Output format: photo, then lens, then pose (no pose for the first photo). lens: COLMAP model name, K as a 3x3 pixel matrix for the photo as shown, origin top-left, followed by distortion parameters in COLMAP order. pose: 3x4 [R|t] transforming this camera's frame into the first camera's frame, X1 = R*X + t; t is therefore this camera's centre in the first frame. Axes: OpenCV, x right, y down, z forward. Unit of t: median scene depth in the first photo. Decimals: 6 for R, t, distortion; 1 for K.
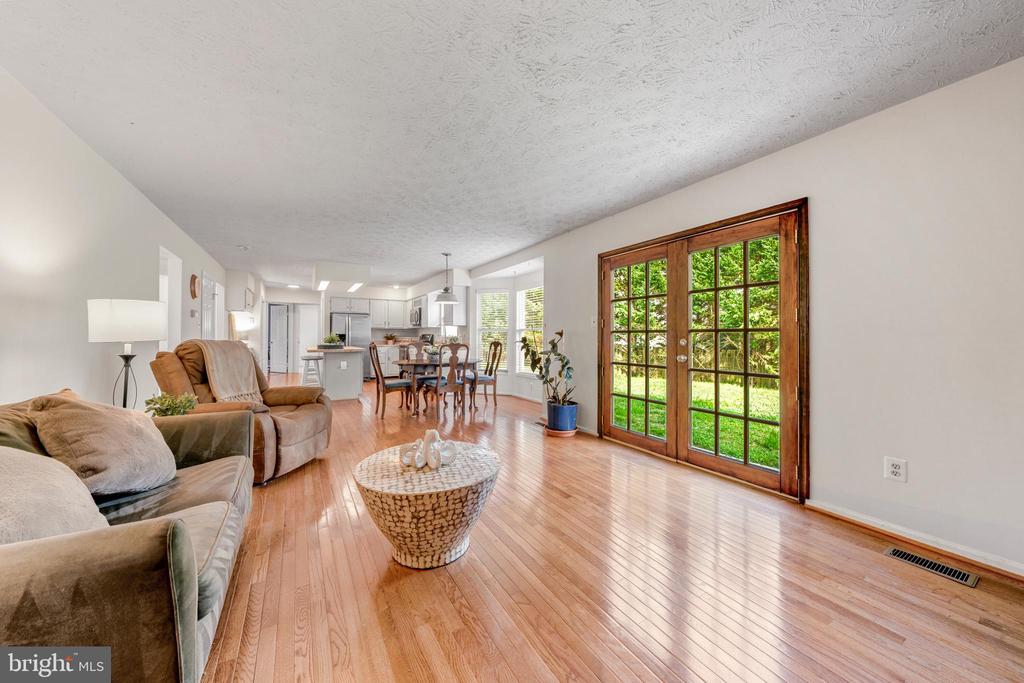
lens RADIAL K [[354.0, 0, 509.3], [0, 354.0, 345.1], [0, 0, 1]] dist [0.000948, 0.000038]
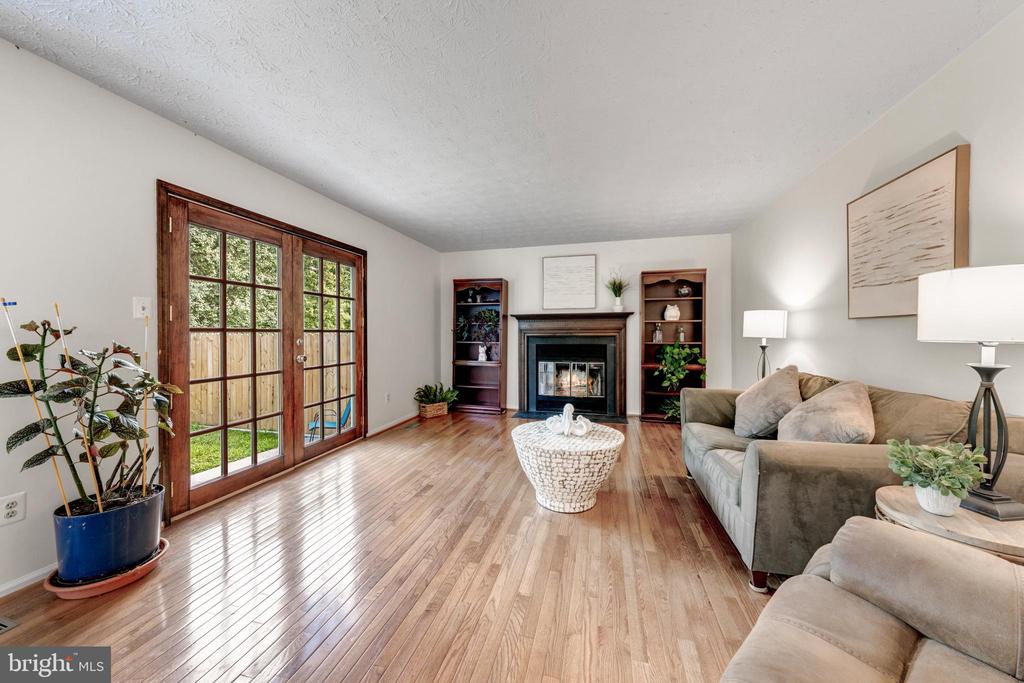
lens RADIAL K [[363.2, 0, 502.8], [0, 363.2, 334.4], [0, 0, 1]] dist [0.004839, -0.000525]
pose [[-0.687985, -0.001706, 0.725723, -0.288528], [0.019385, 0.999597, 0.020727, -0.016784], [-0.725466, 0.028328, -0.687675, 0.588402]]
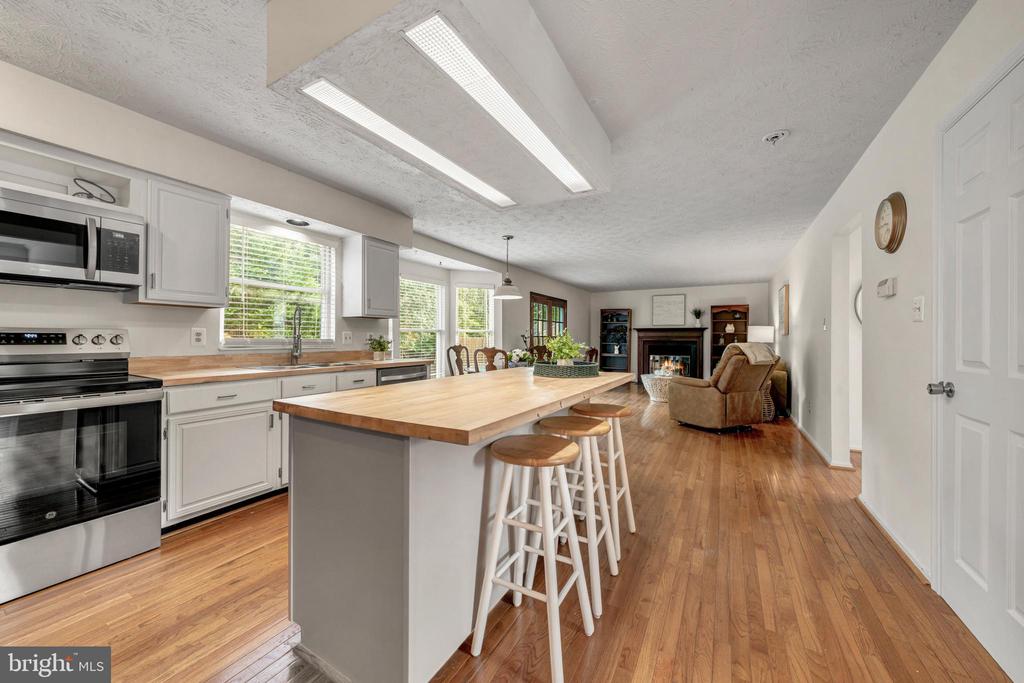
lens RADIAL K [[363.2, 0, 509.5], [0, 363.2, 337.6], [0, 0, 1]] dist [0.004839, -0.000525]
pose [[-0.479717, -0.003483, 0.877416, -0.748510], [0.013974, 0.999835, 0.011610, -0.030333], [-0.877312, 0.017831, -0.479589, 1.147582]]
